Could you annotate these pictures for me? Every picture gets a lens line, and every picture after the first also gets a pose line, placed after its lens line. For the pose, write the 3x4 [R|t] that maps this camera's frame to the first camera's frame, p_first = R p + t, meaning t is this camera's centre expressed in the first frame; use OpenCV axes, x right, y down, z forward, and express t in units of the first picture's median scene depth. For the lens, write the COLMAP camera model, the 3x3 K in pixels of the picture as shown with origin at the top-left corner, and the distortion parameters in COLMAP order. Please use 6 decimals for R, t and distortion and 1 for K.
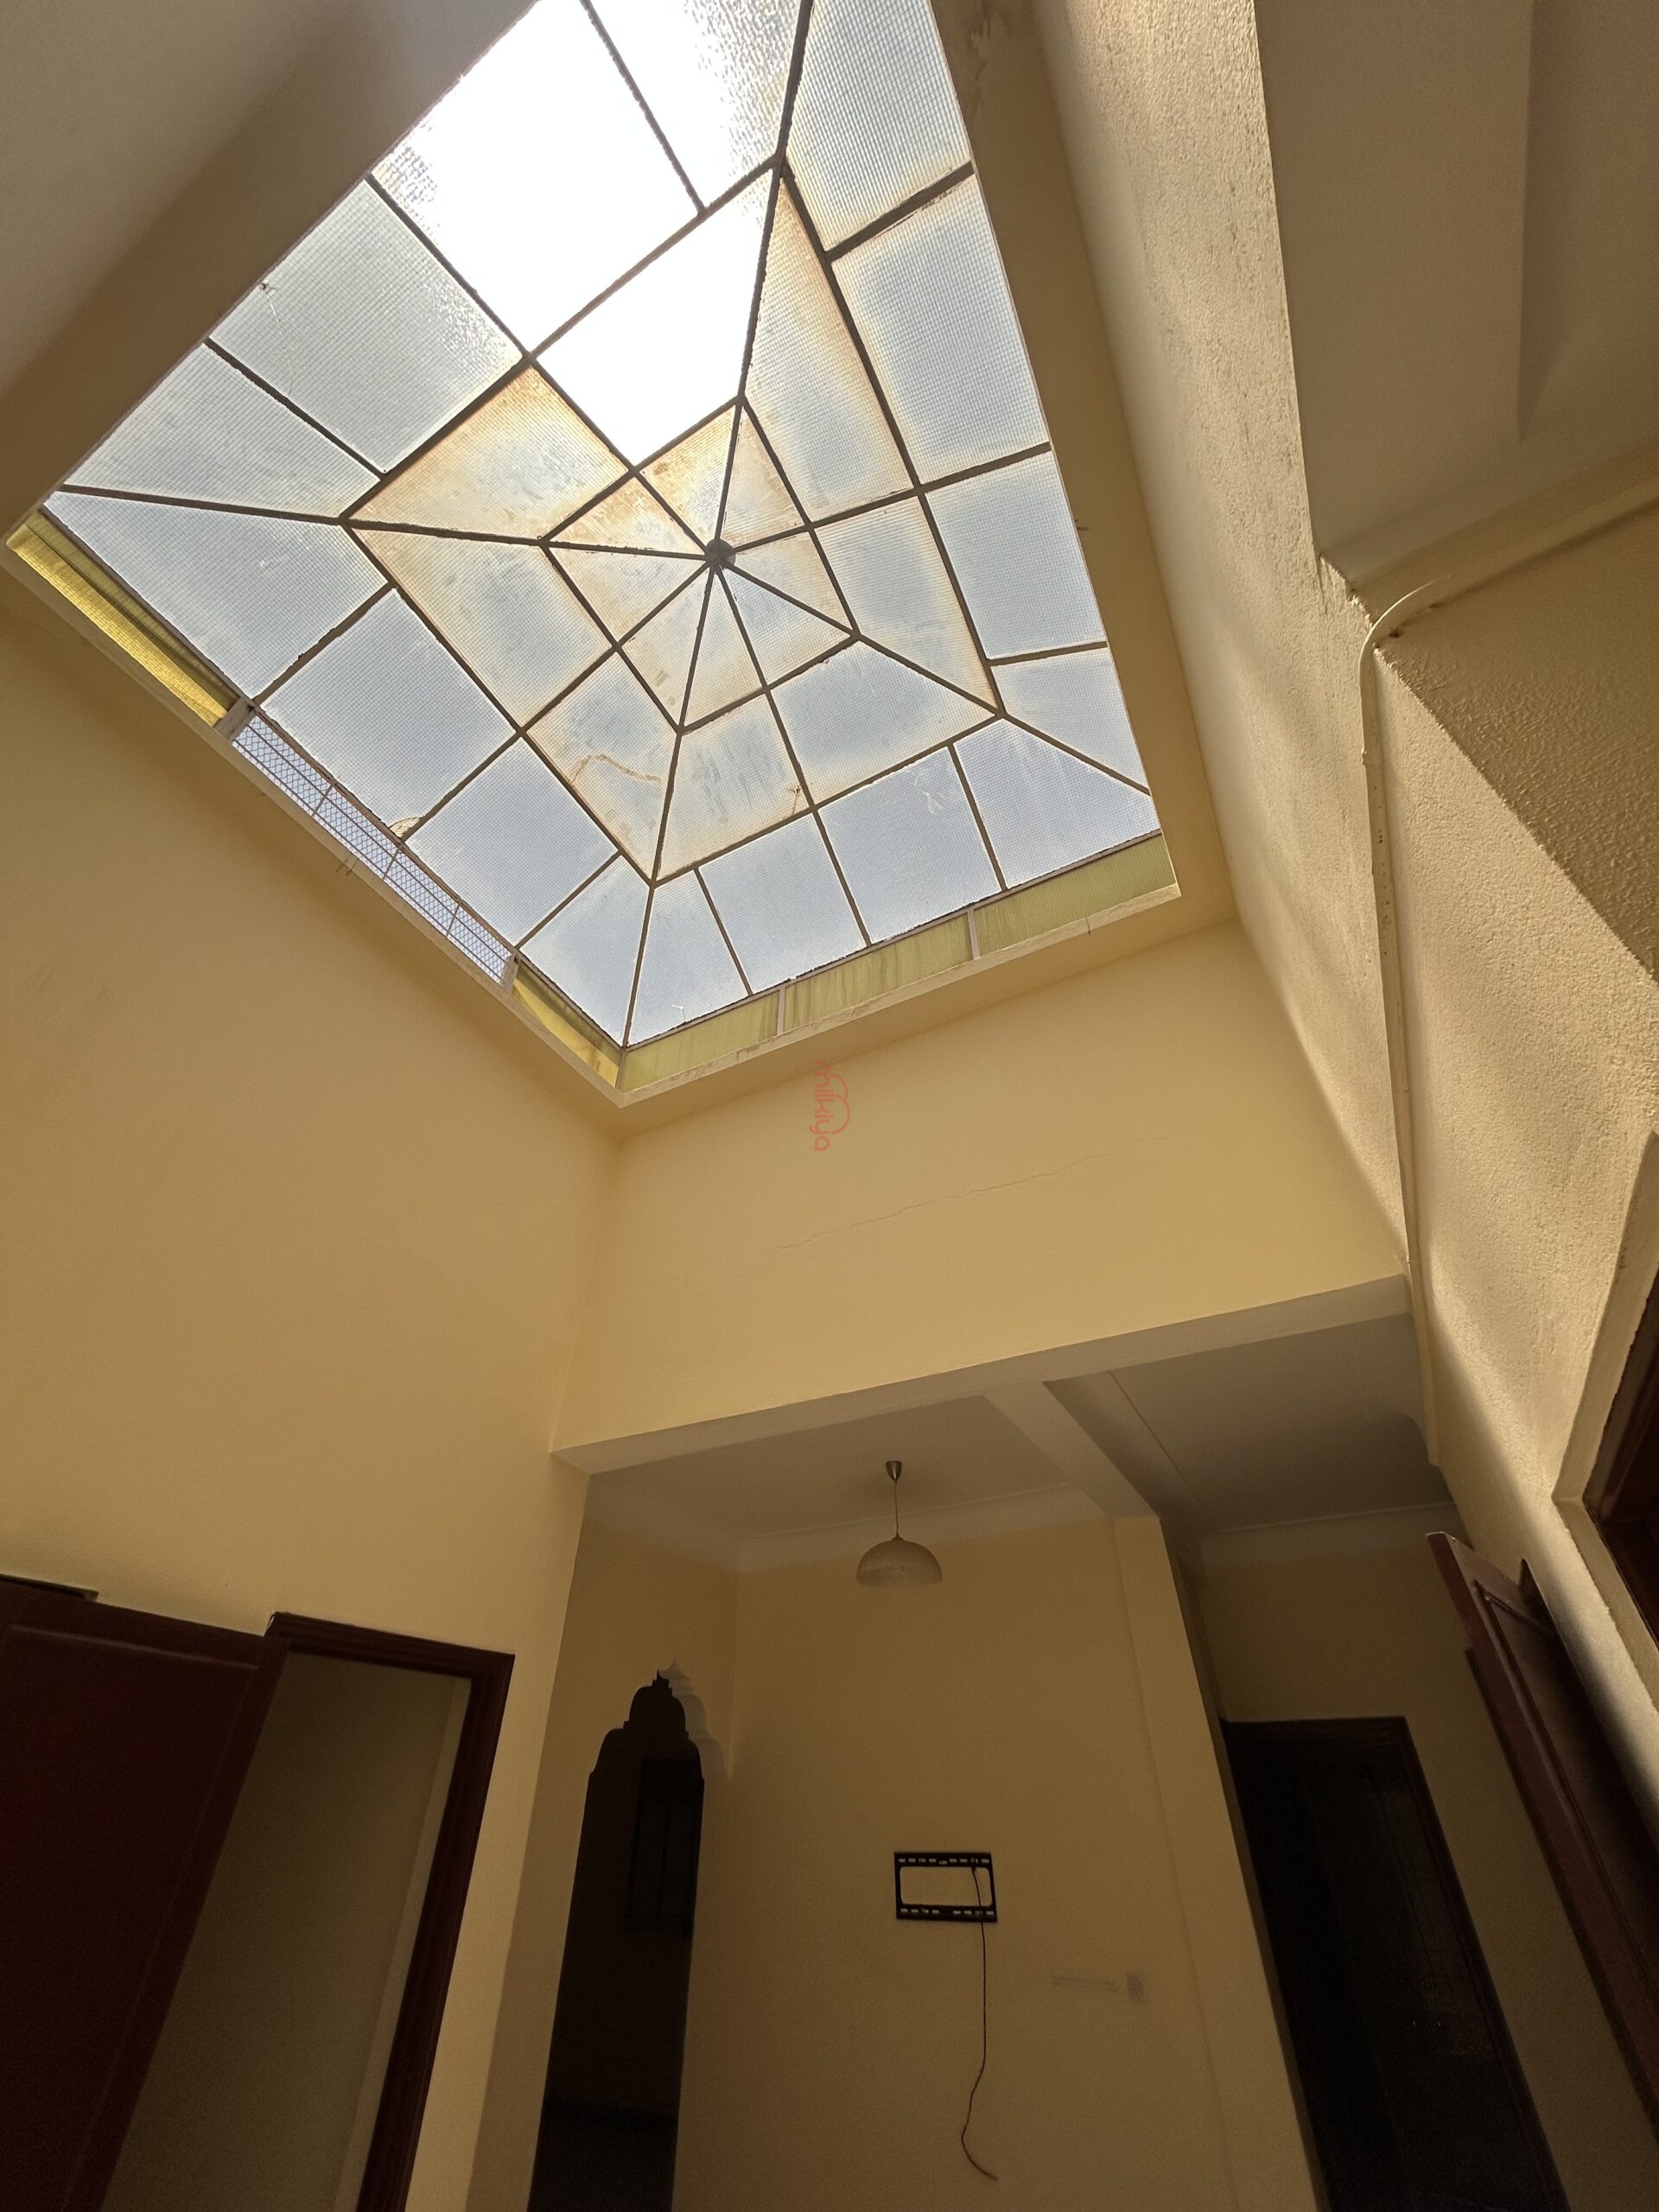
lens RADIAL K [[893.7, 0, 825.4], [0, 893.7, 1108.7], [0, 0, 1]] dist [0.000342, -0.000201]
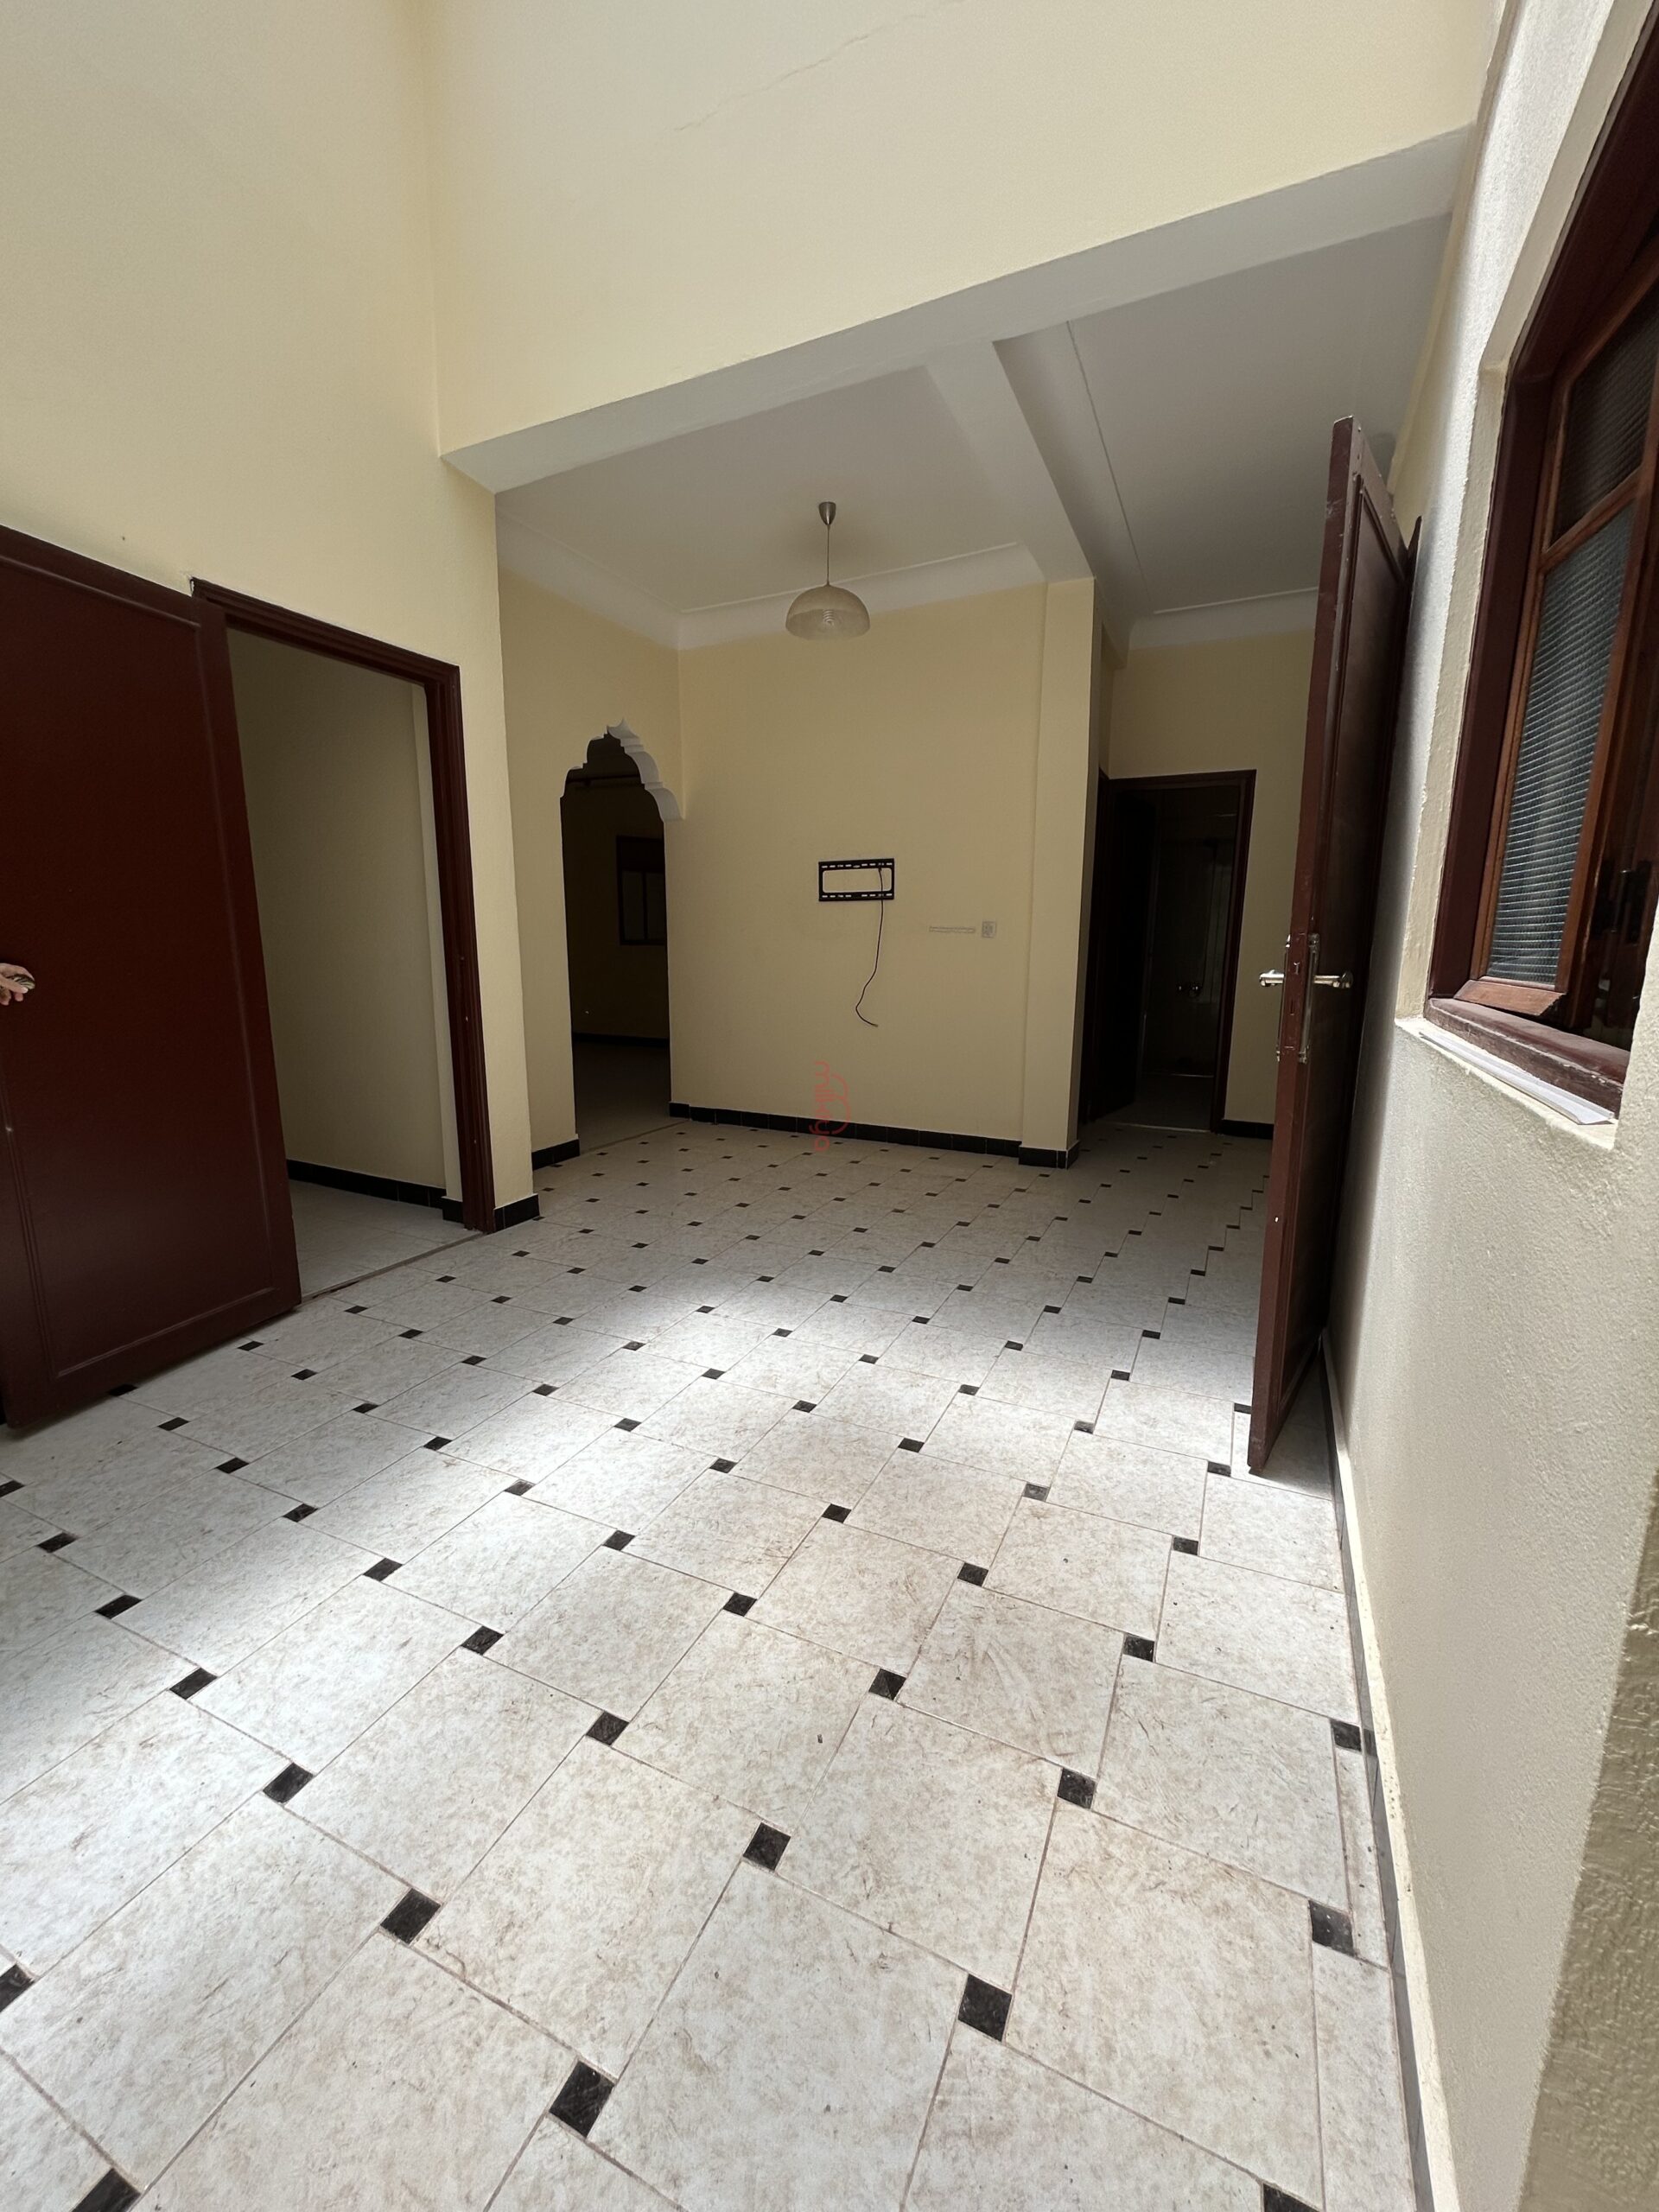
lens RADIAL K [[893.7, 0, 833.6], [0, 893.7, 1108.4], [0, 0, 1]] dist [0.000342, -0.000201]
pose [[0.998120, -0.017100, 0.058857, 0.018668], [-0.034327, 0.639579, 0.767958, 0.089814], [-0.050776, -0.768535, 0.637790, -0.077719]]
